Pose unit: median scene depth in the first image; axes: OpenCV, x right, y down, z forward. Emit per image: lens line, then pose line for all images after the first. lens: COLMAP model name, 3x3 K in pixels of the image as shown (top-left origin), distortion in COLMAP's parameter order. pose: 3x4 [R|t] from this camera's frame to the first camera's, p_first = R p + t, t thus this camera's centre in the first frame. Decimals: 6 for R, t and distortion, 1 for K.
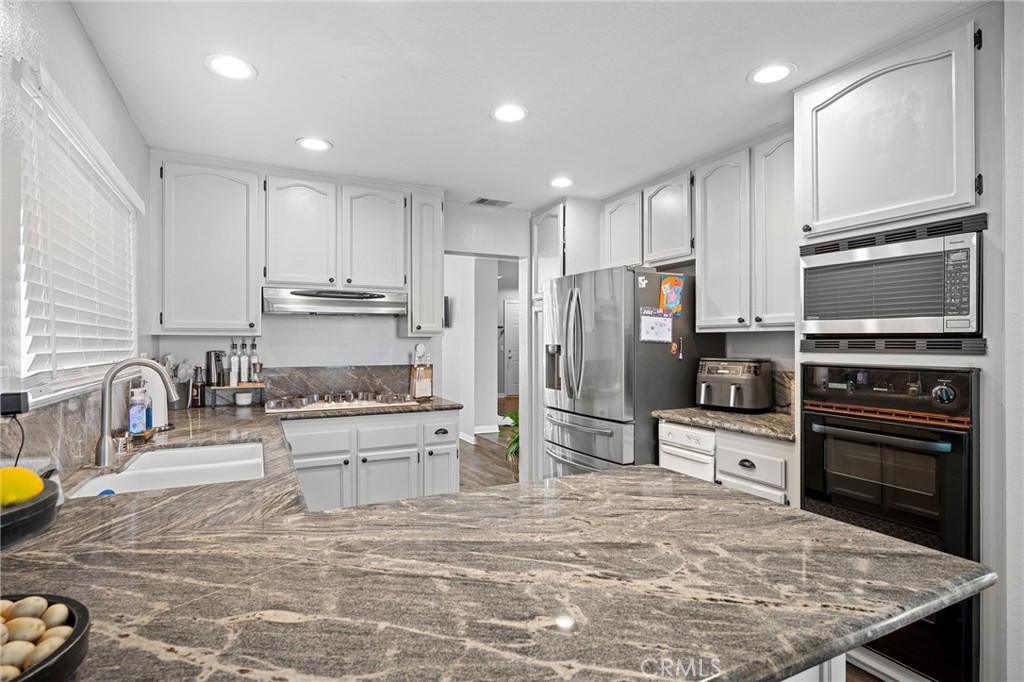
lens RADIAL K [[520.2, 0, 510.7], [0, 520.2, 343.8], [0, 0, 1]] dist [0.000367, -0.000193]
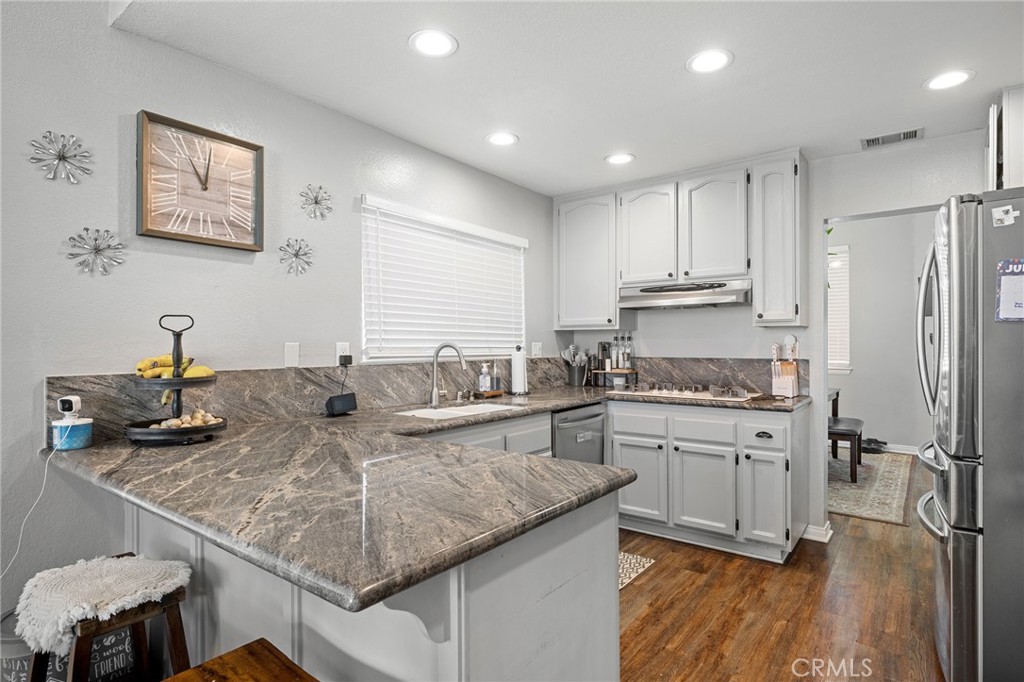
lens RADIAL K [[531.1, 0, 511.8], [0, 531.1, 344.6], [0, 0, 1]] dist [-0.001635, 0.000384]
pose [[0.434963, -0.000386, -0.900448, 0.520730], [0.001027, 0.999999, 0.000067, 0.019732], [0.900448, -0.000954, 0.434963, 0.260533]]
